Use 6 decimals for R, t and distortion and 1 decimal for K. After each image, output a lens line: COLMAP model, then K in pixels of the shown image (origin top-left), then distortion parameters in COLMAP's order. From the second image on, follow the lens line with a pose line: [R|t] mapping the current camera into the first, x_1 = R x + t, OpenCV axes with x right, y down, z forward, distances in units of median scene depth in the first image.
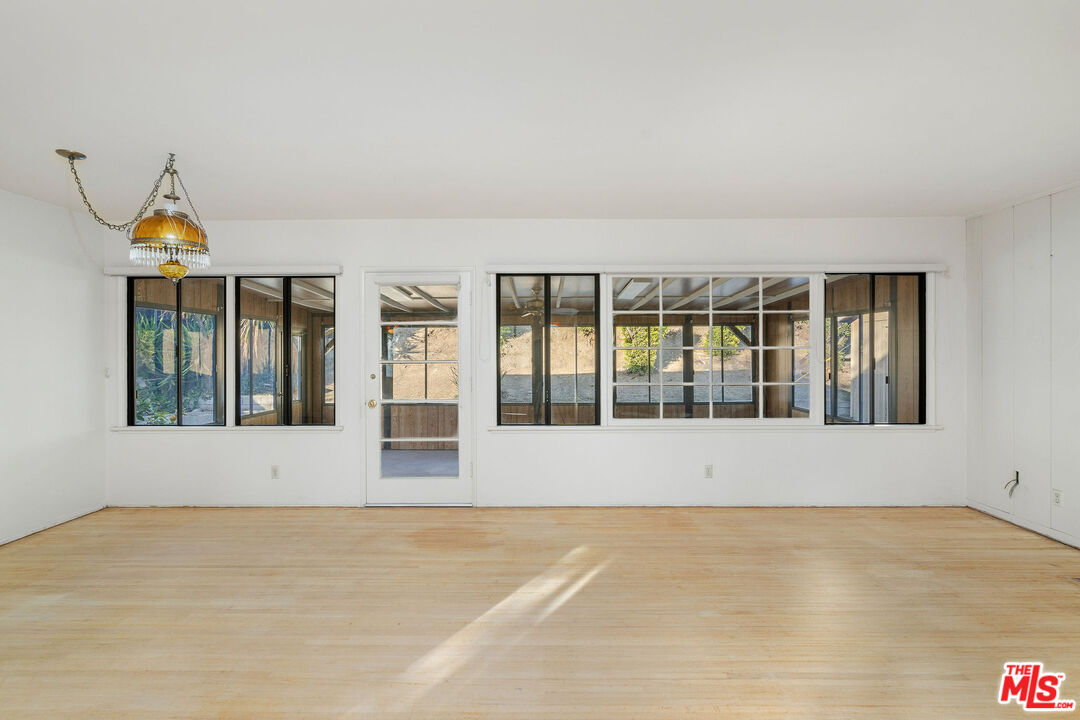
lens RADIAL K [[483.9, 0, 542.9], [0, 483.9, 353.6], [0, 0, 1]] dist [-0.000788, -0.000474]
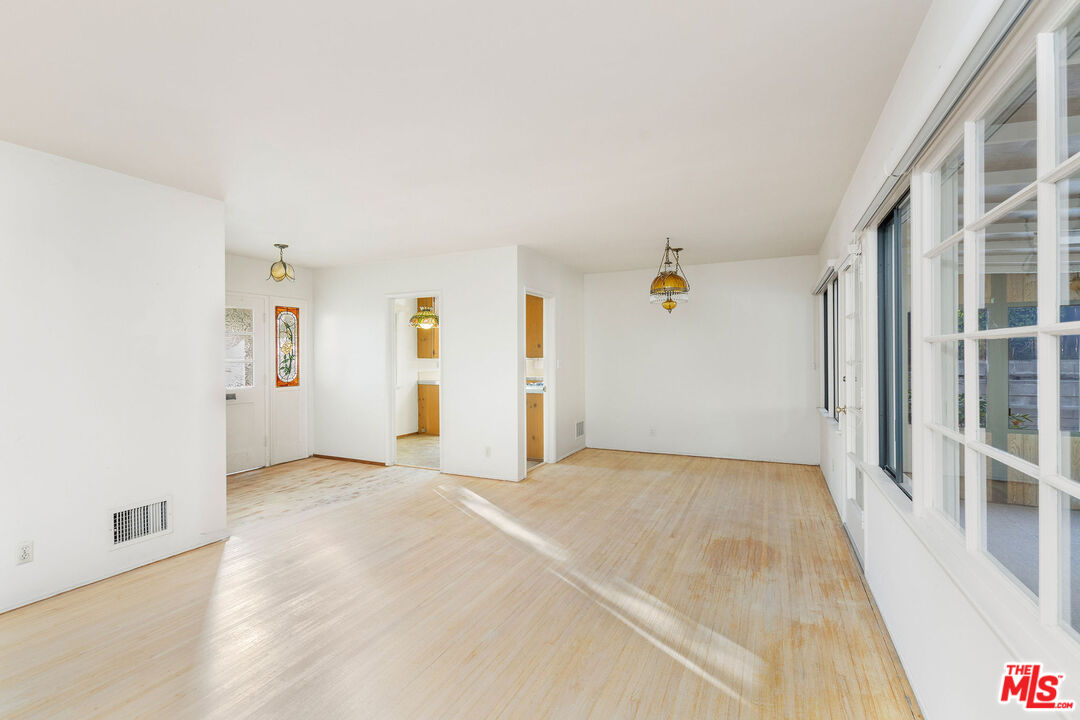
lens RADIAL K [[497.6, 0, 545.3], [0, 497.6, 362.7], [0, 0, 1]] dist [-0.007263, 0.000163]
pose [[-0.419954, 0.014473, -0.907430, 0.787161], [0.002888, 0.999889, 0.014611, 0.004061], [0.907541, 0.003516, -0.419949, 1.023744]]
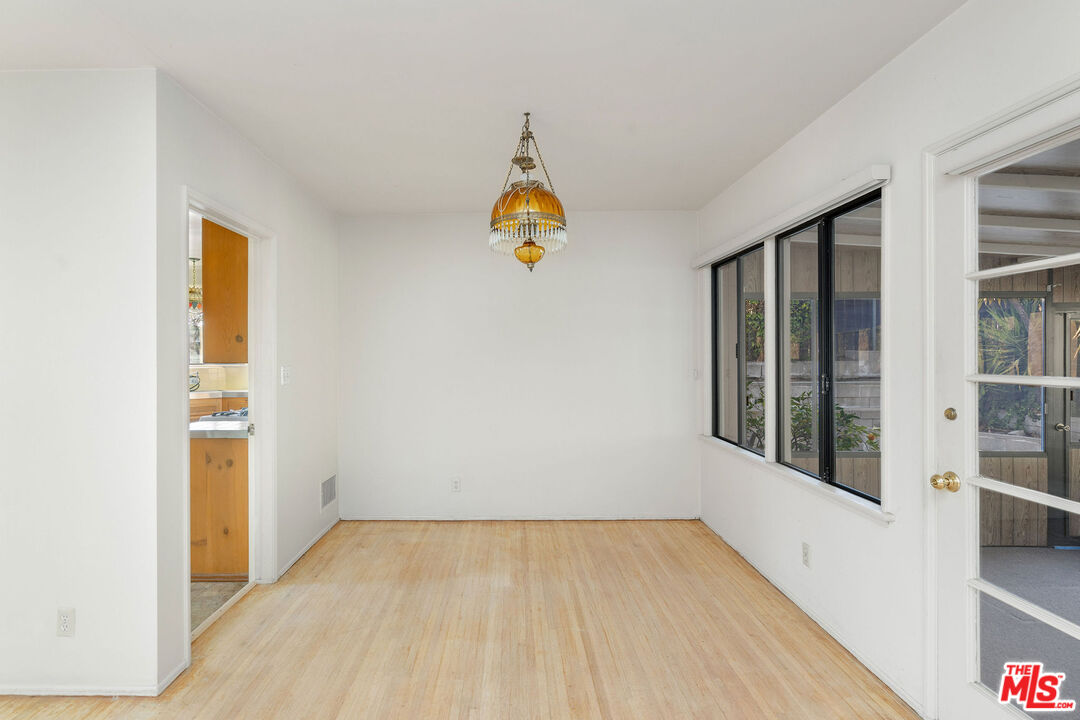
lens RADIAL K [[497.7, 0, 513.1], [0, 497.7, 357.9], [0, 0, 1]] dist [-0.001333, 0.000198]
pose [[-0.005466, 0.008615, -0.999948, 0.064356], [0.002354, 0.999960, 0.008602, -0.002768], [0.999982, -0.002307, -0.005486, 0.744529]]
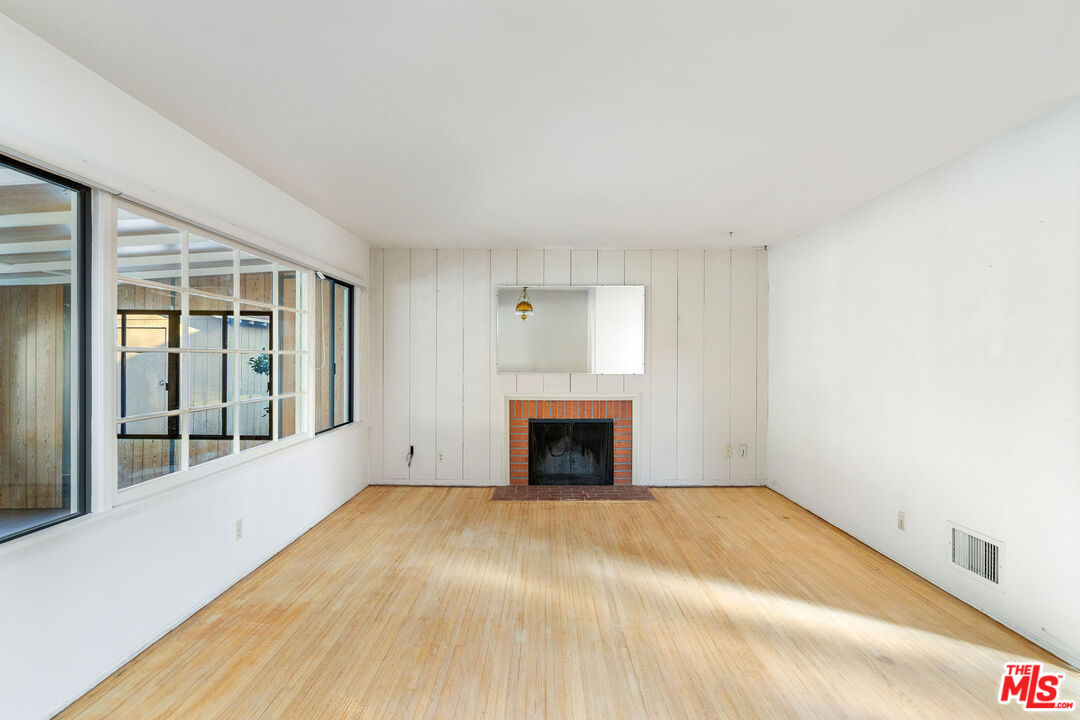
lens RADIAL K [[497.6, 0, 545.3], [0, 497.6, 362.7], [0, 0, 1]] dist [-0.007263, 0.000163]
pose [[0.000998, -0.008909, 0.999960, -0.418930], [0.004337, 0.999951, 0.008904, 0.001007], [-0.999990, 0.004328, 0.001037, 0.653388]]
